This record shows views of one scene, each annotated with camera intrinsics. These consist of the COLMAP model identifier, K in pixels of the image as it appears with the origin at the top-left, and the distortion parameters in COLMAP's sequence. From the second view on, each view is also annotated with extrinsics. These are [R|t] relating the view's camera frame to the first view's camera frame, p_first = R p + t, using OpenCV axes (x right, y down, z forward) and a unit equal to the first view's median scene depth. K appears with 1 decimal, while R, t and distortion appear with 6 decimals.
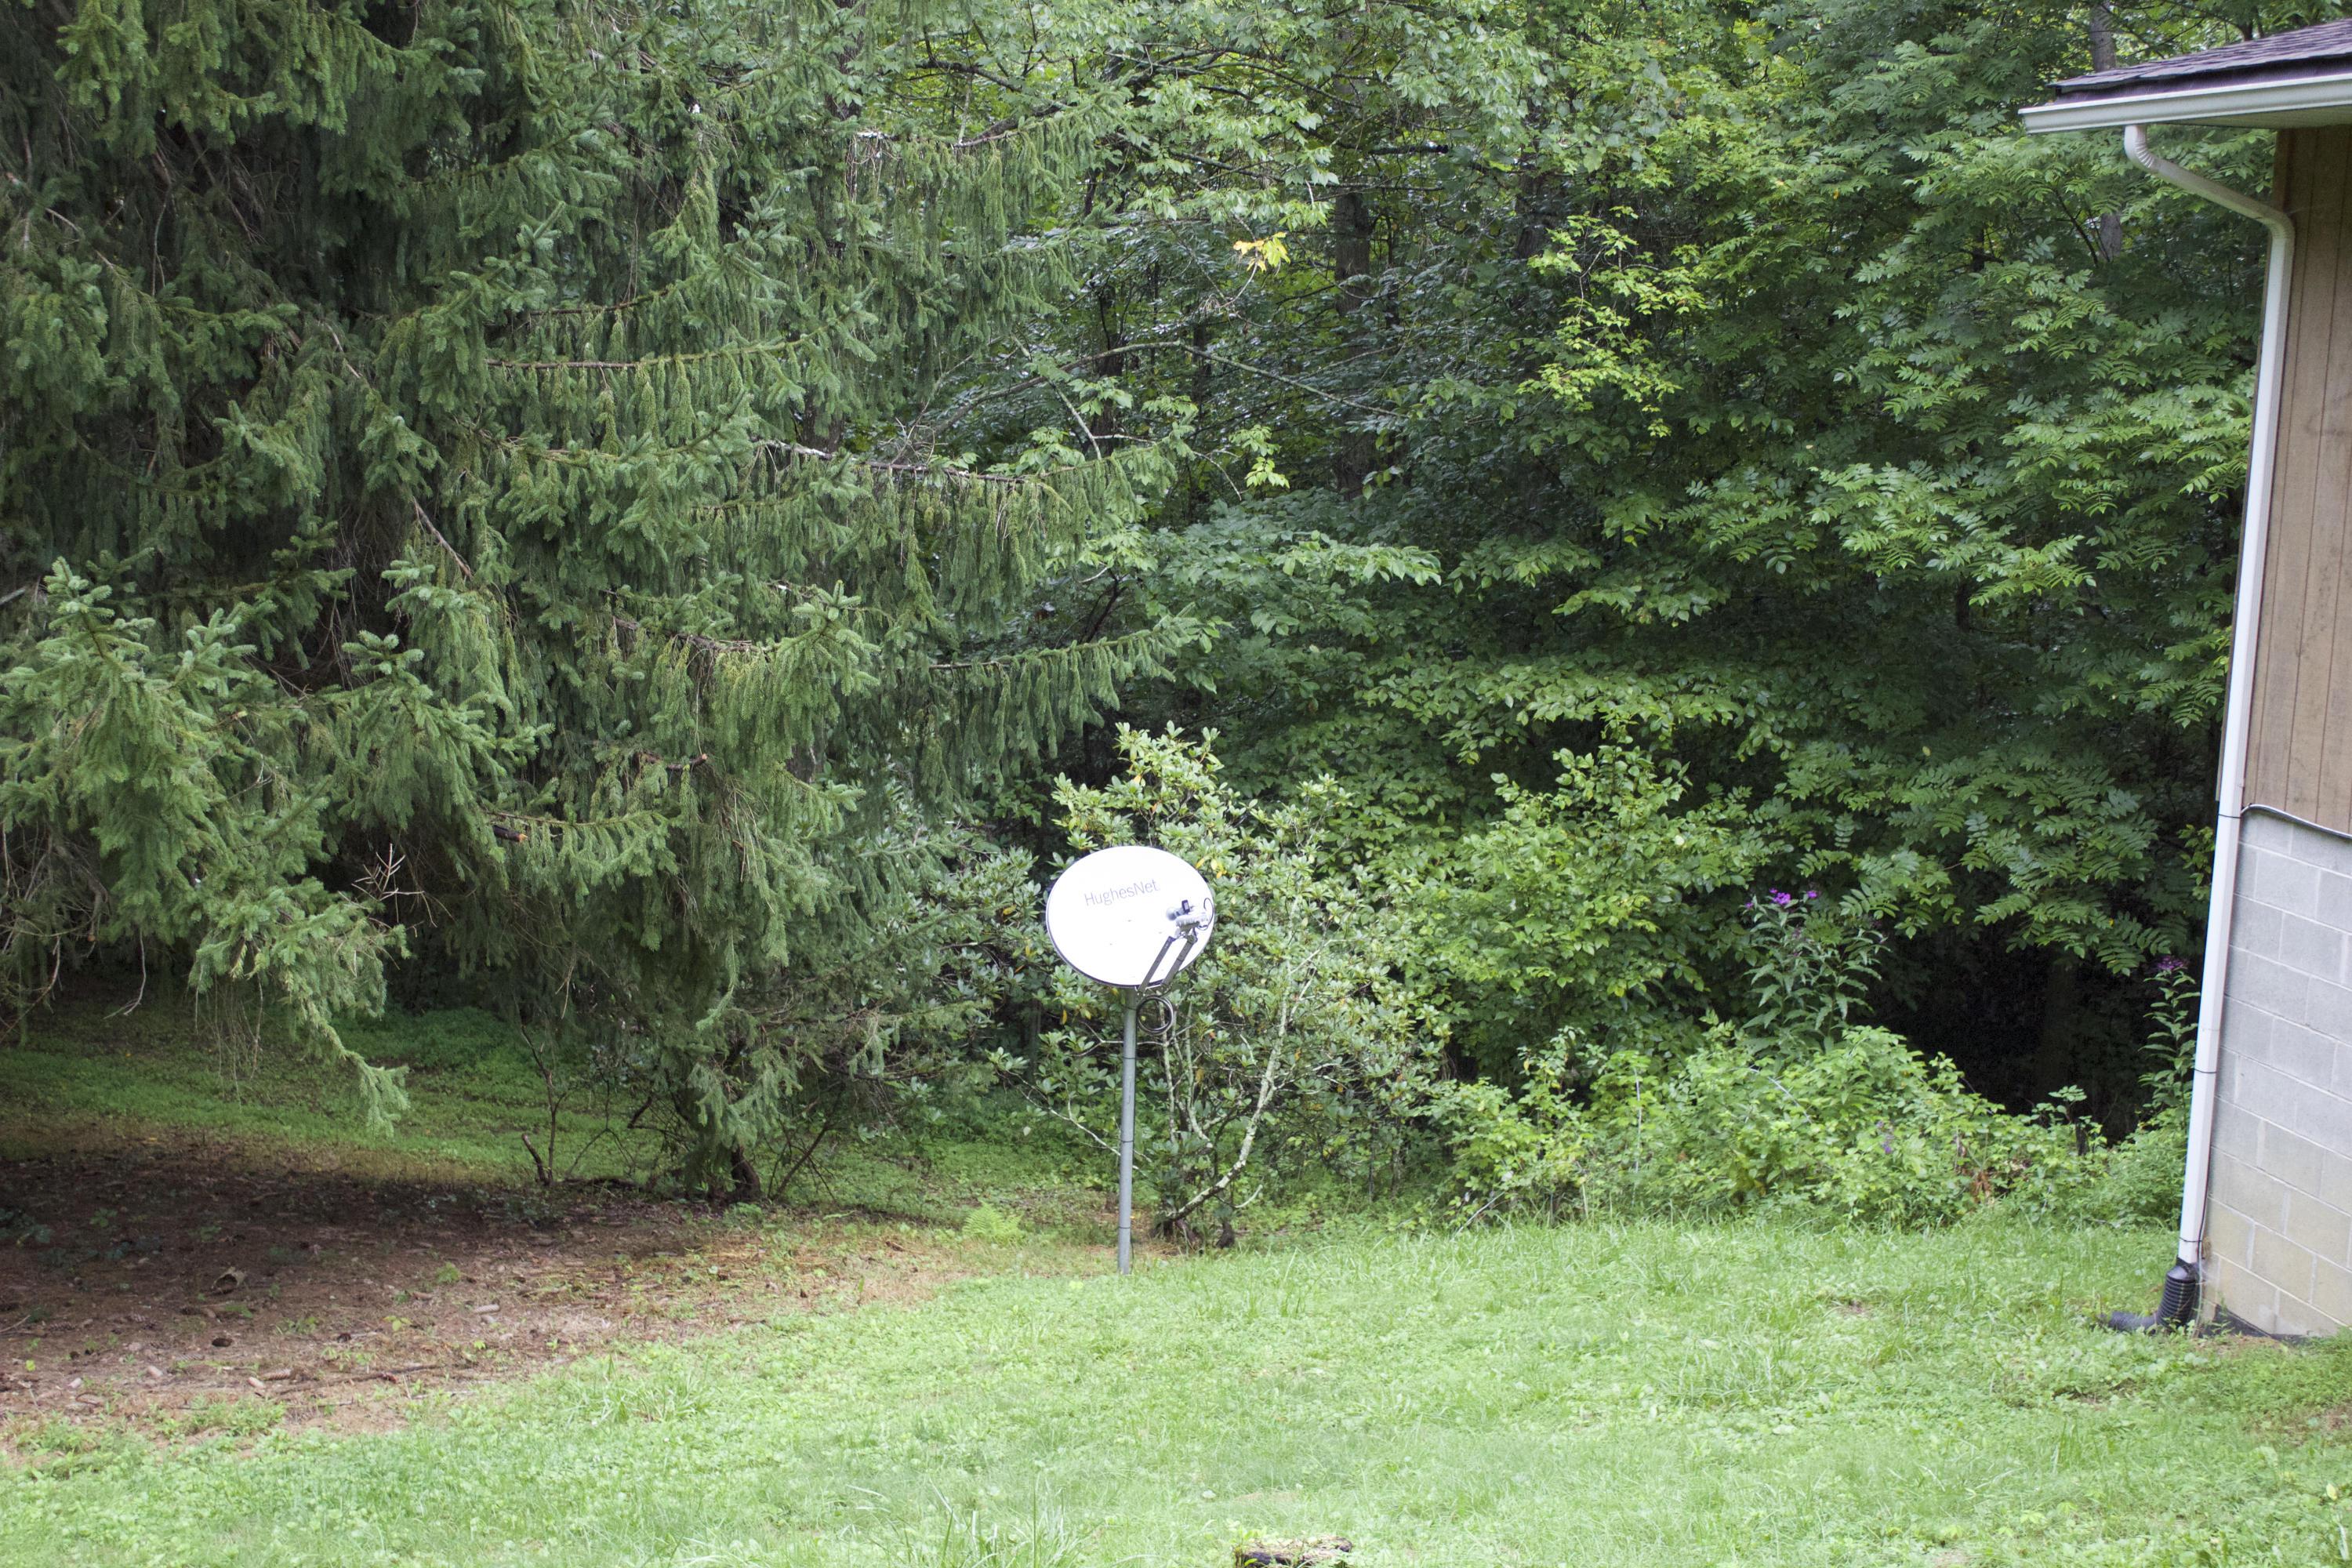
lens RADIAL K [[3101.6, 0, 1169.6], [0, 3101.6, 836.9], [0, 0, 1]] dist [-0.077516, 0.195183]
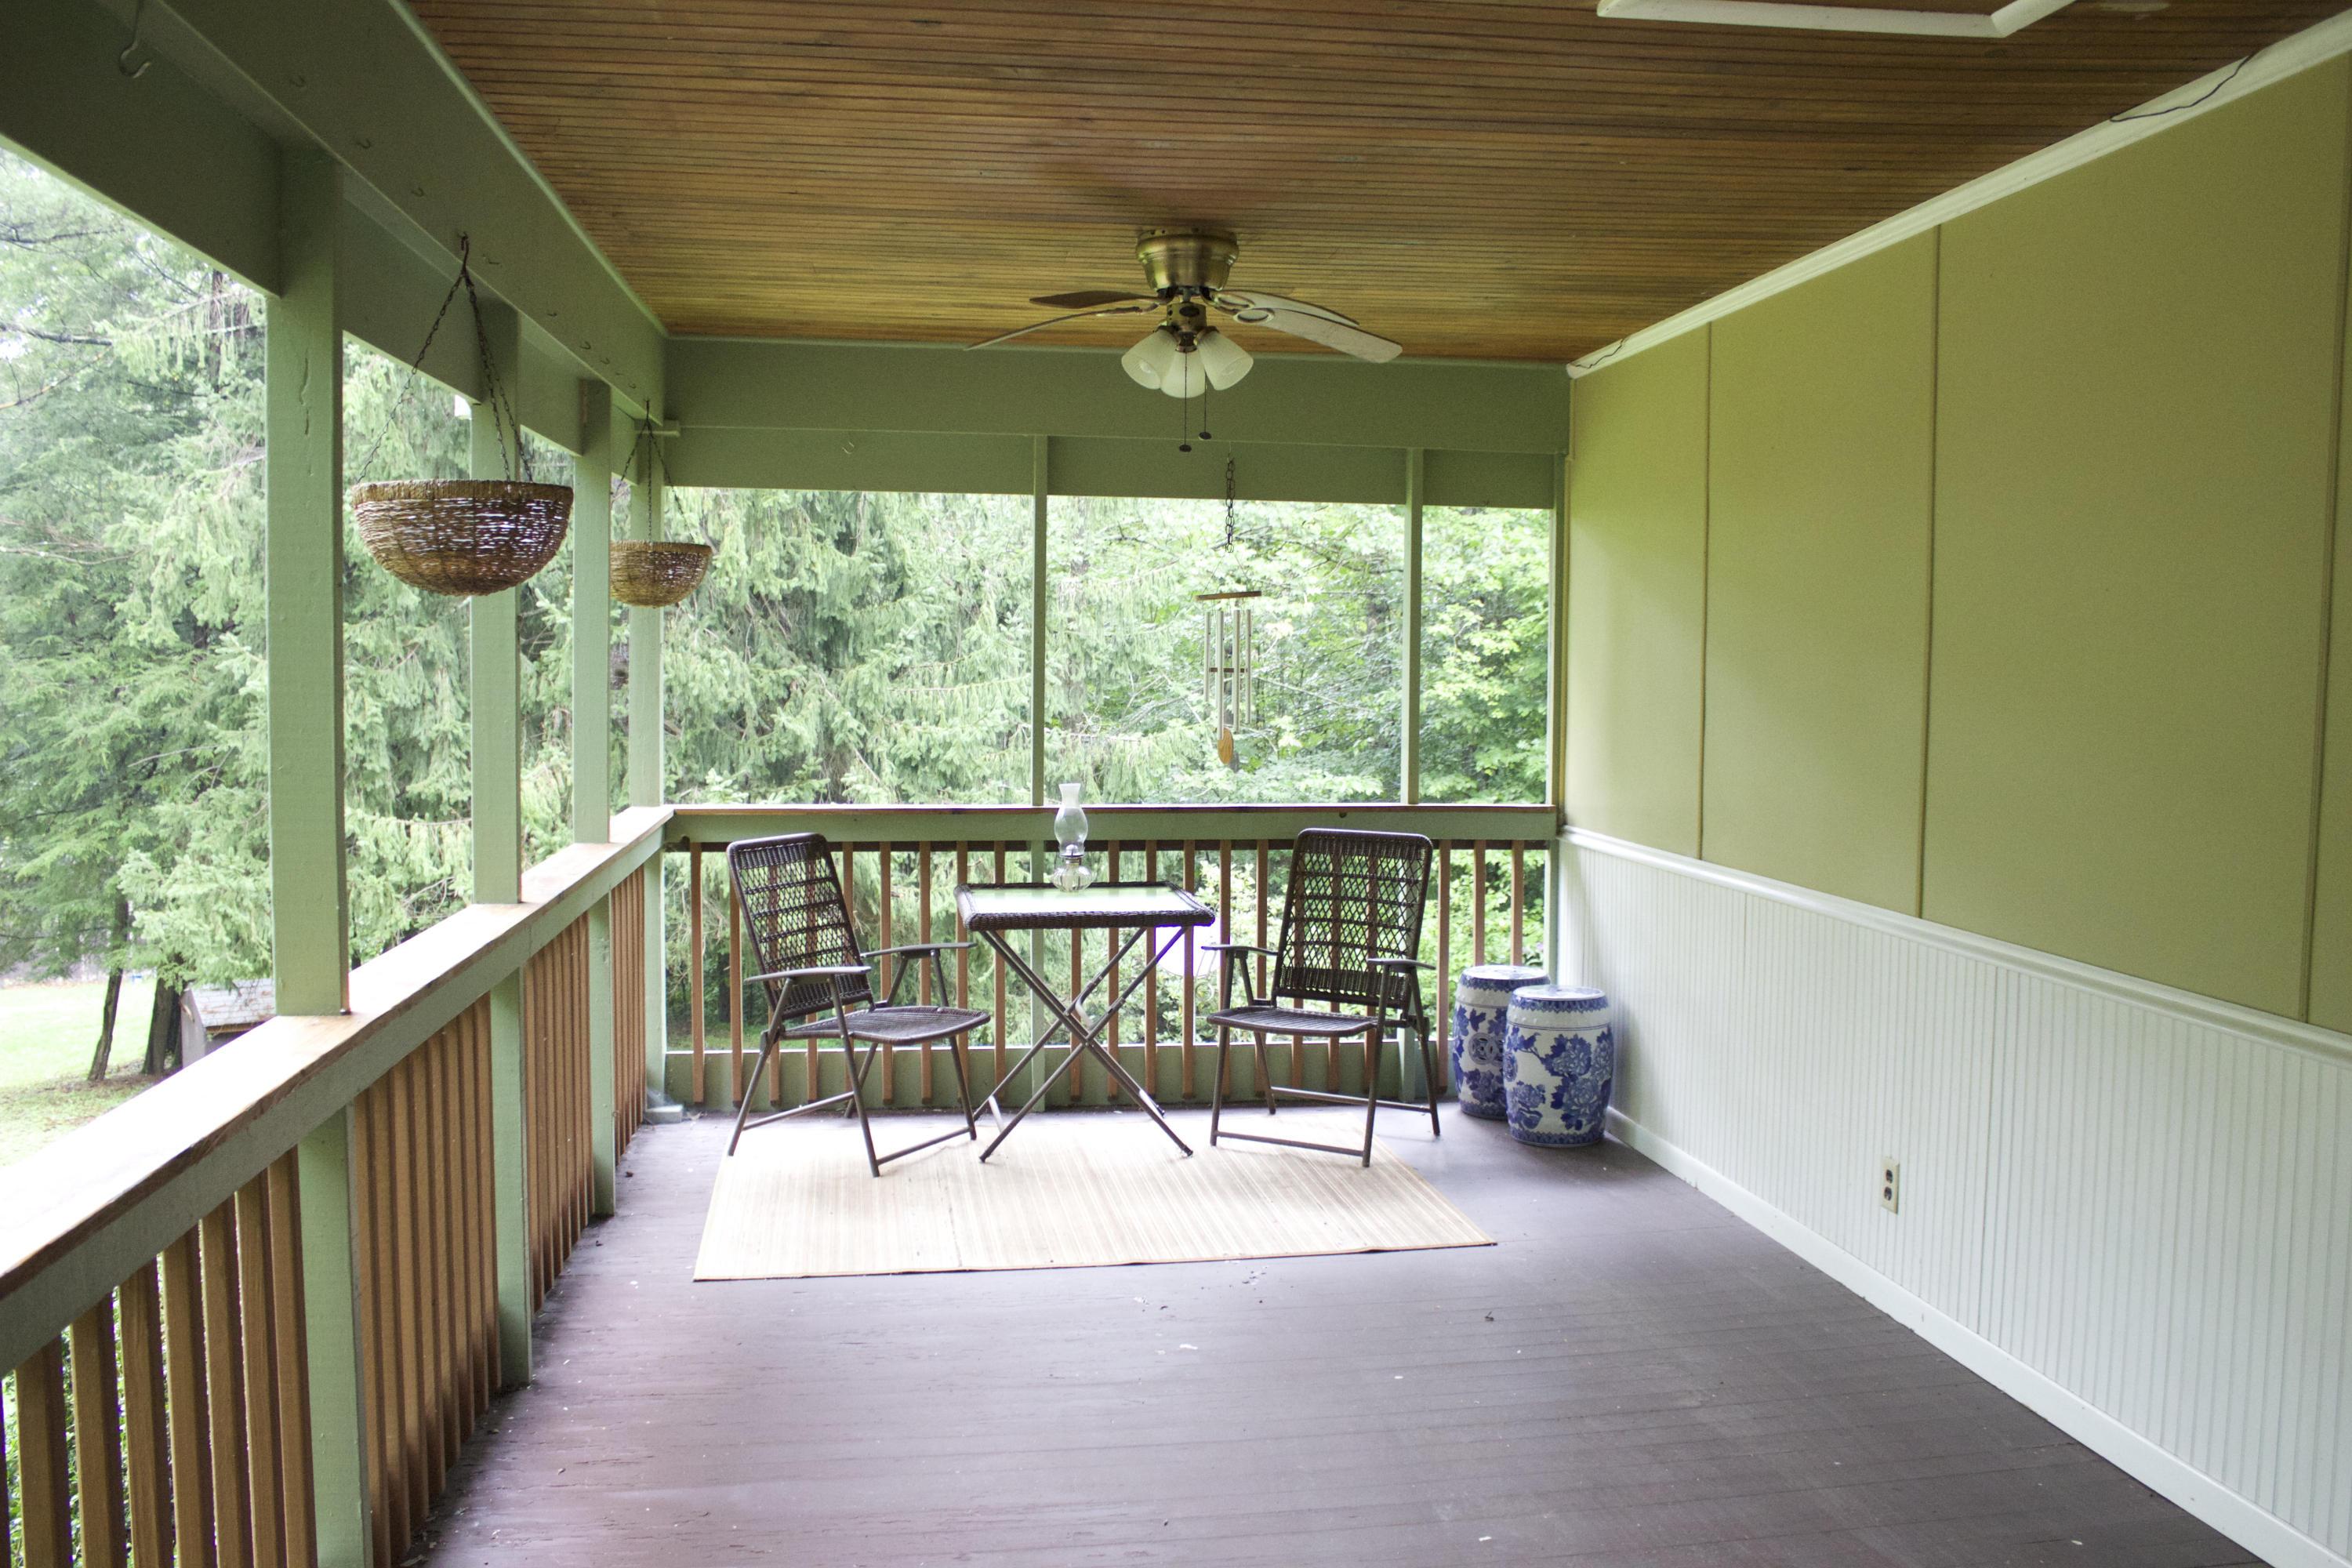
lens RADIAL K [[1988.4, 0, 1175.4], [0, 1988.4, 814.4], [0, 0, 1]] dist [-0.164623, 0.156764]
pose [[0.995789, -0.017224, -0.090043, 0.099477], [0.008949, 0.995764, -0.091504, 0.061279], [0.091238, 0.090313, 0.991725, -0.347727]]
